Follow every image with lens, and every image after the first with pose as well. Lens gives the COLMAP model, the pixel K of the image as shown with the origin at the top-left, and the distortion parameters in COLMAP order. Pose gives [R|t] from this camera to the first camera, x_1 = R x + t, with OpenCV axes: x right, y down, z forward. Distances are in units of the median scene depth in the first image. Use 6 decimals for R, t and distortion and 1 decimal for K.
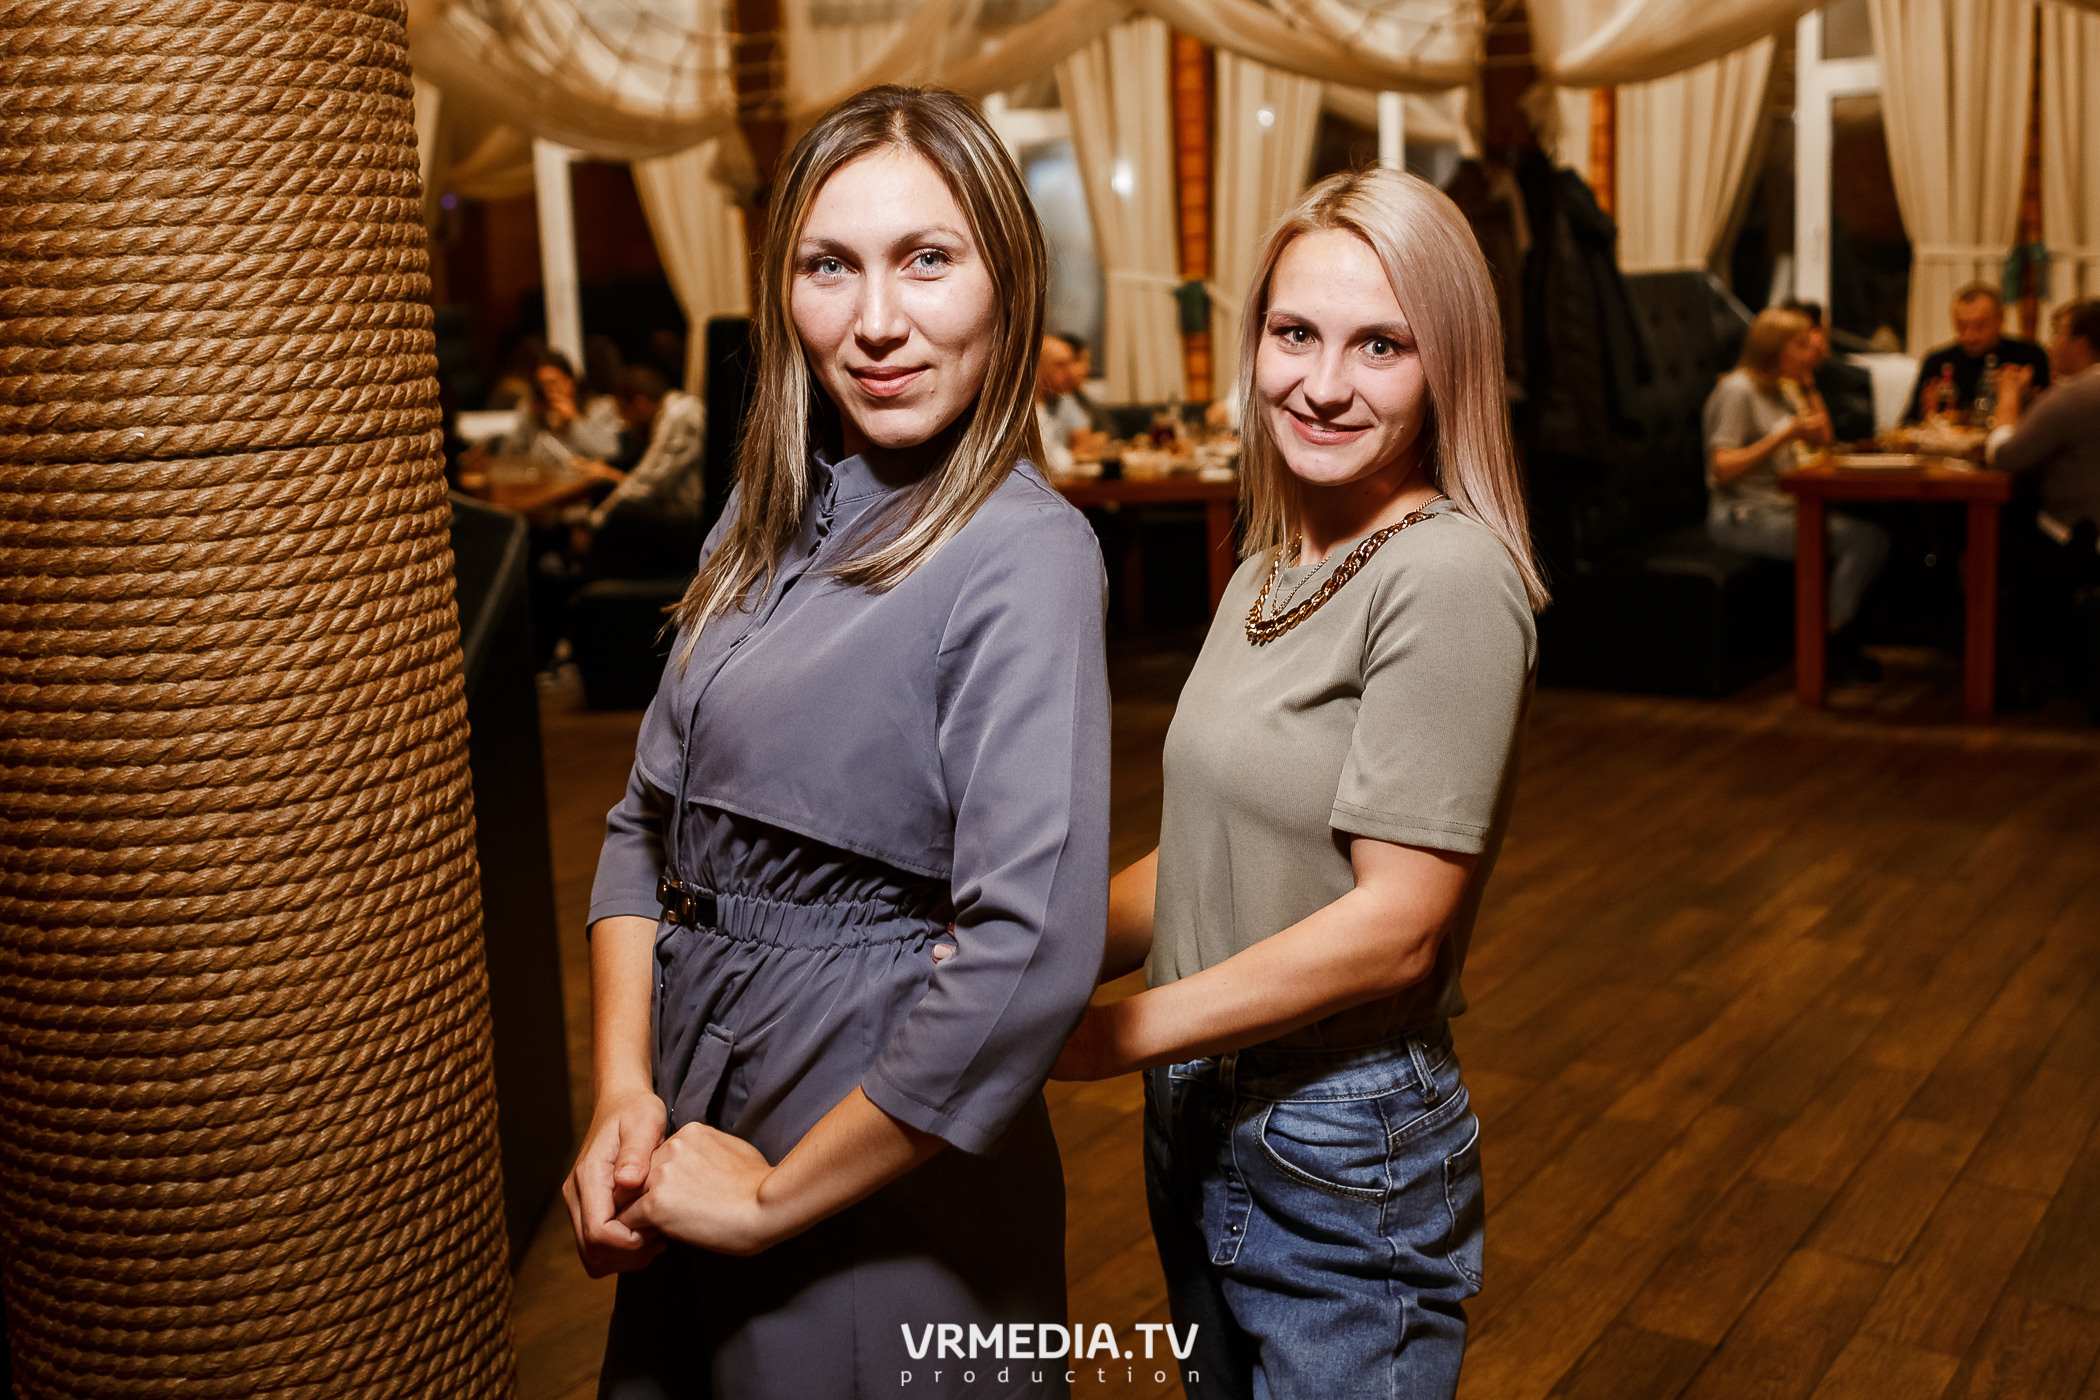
lens RADIAL K [[1792.9, 0, 1059.5], [0, 1792.9, 679.7], [0, 0, 1]] dist [-0.002192, -0.012130]
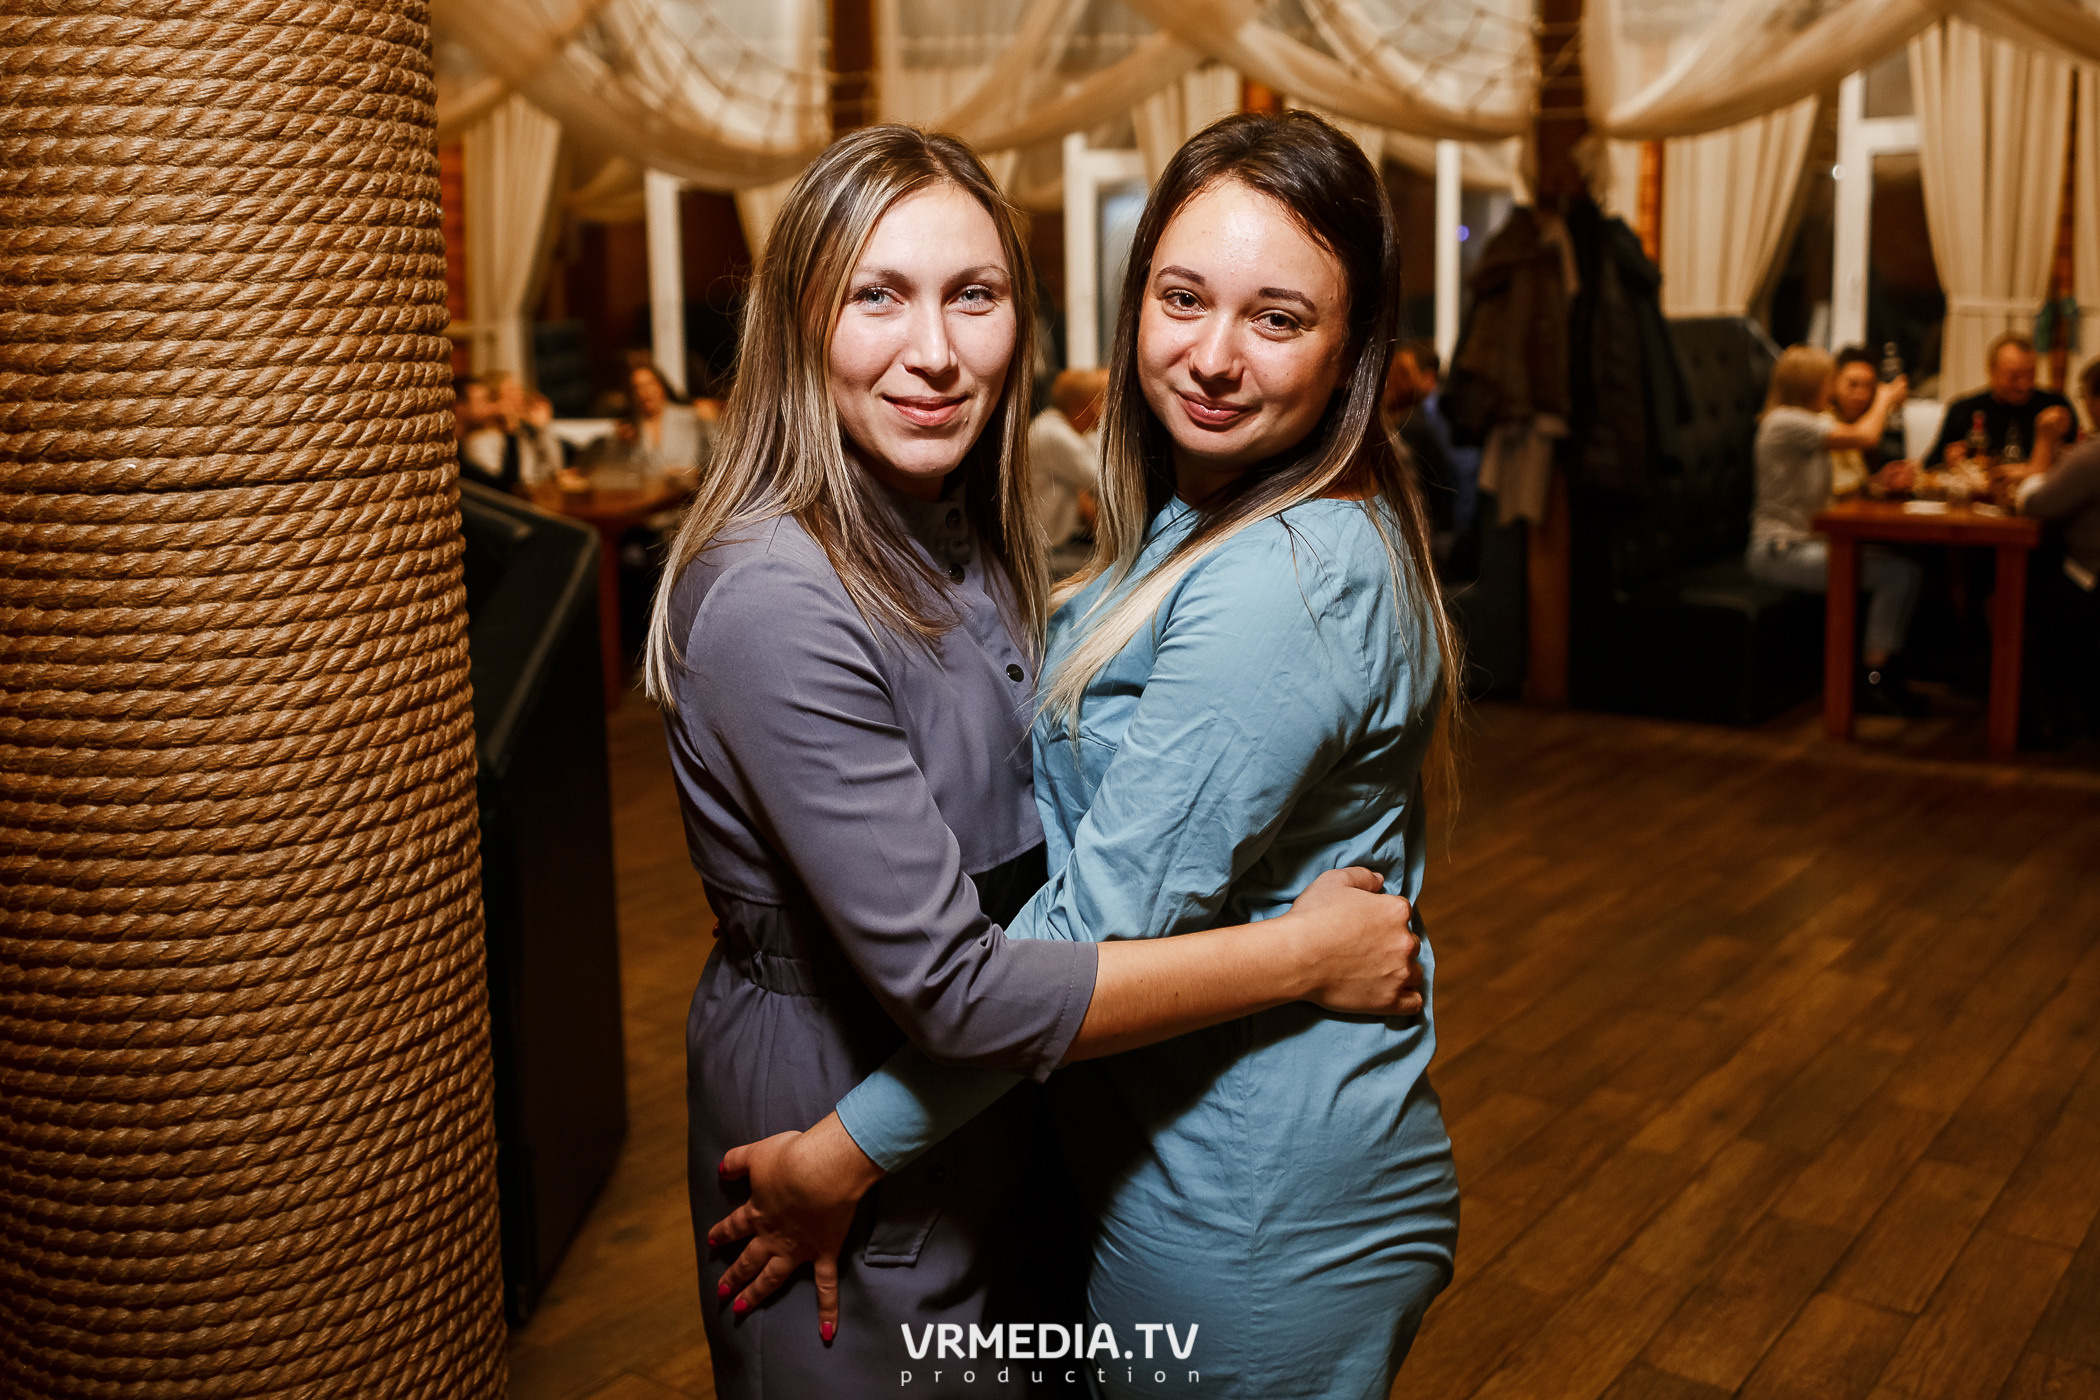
lens RADIAL K [[1678.9, 0, 1083.0], [0, 1678.9, 671.5], [0, 0, 1]] dist [-0.001984, -0.002390]
pose [[0.999309, 0.027640, -0.024832, 0.027447], [-0.027813, 0.999591, -0.006637, -0.031551], [0.024638, 0.007323, 0.999670, 0.095436]]
